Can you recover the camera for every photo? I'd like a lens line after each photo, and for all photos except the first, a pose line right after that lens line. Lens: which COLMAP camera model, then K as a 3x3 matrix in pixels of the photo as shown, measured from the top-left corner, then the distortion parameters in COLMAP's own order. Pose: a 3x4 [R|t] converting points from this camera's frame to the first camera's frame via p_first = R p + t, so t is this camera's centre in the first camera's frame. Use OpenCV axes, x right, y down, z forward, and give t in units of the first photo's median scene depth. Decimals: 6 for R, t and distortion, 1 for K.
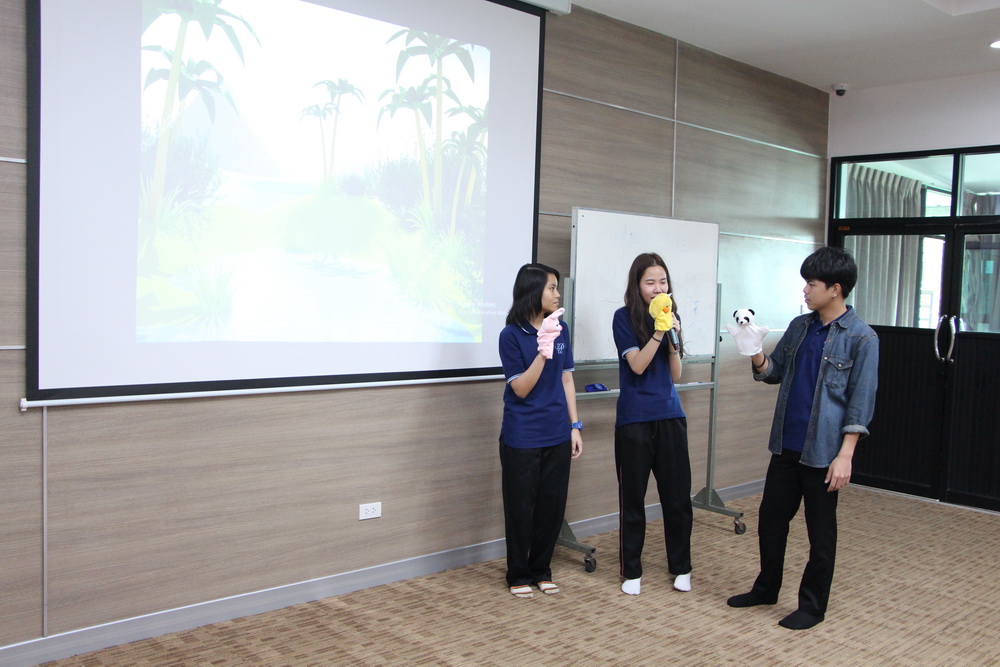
lens RADIAL K [[945.3, 0, 498.4], [0, 945.3, 347.4], [0, 0, 1]] dist [-0.049652, 0.000000]
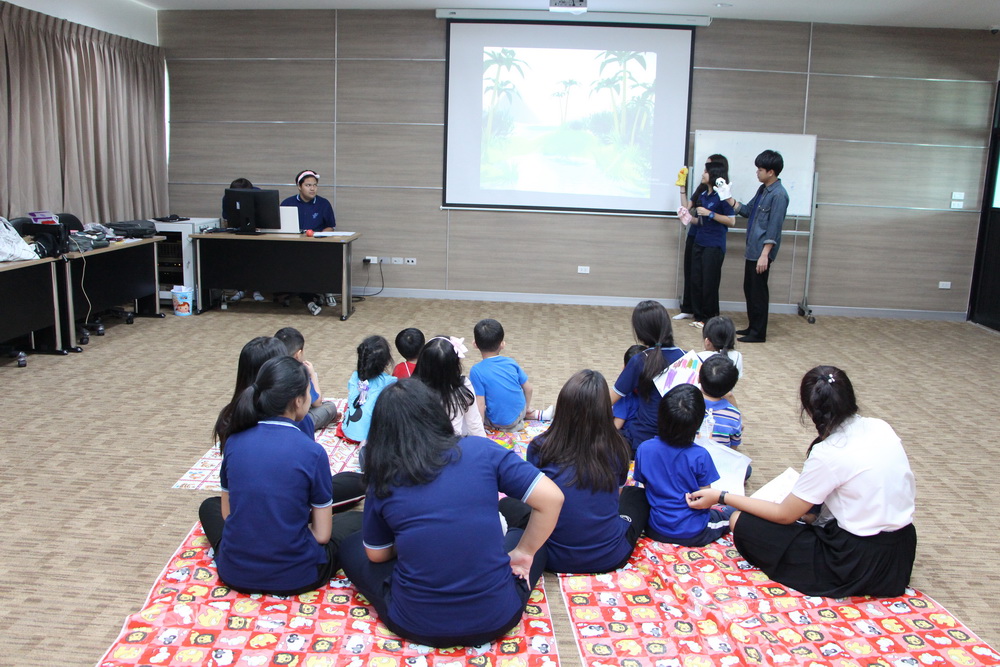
lens RADIAL K [[807.9, 0, 510.8], [0, 807.9, 341.0], [0, 0, 1]] dist [-0.104741, 0.035939]
pose [[0.688718, 0.147426, -0.709882, 1.196598], [-0.060854, 0.987408, 0.146022, 0.072617], [0.722471, -0.057369, 0.689017, -0.491014]]
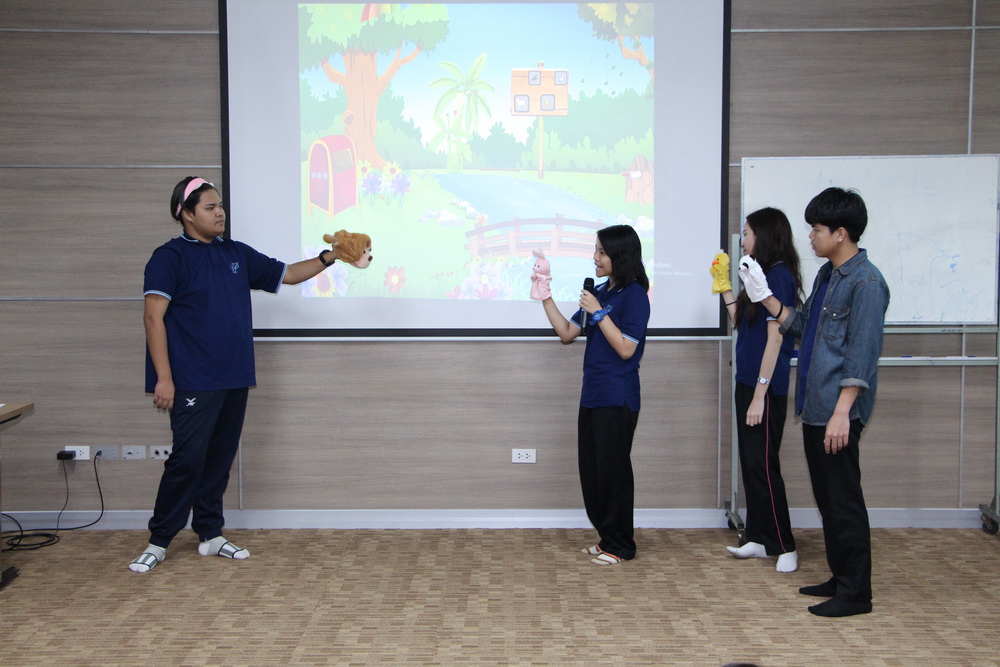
lens RADIAL K [[1276.5, 0, 526.3], [0, 1276.5, 364.7], [0, 0, 1]] dist [0.174475, 0.000000]
pose [[0.736804, 0.026643, -0.675581, 0.904821], [-0.022166, 0.999638, 0.015248, 0.046845], [0.675743, 0.003740, 0.737128, -0.095333]]
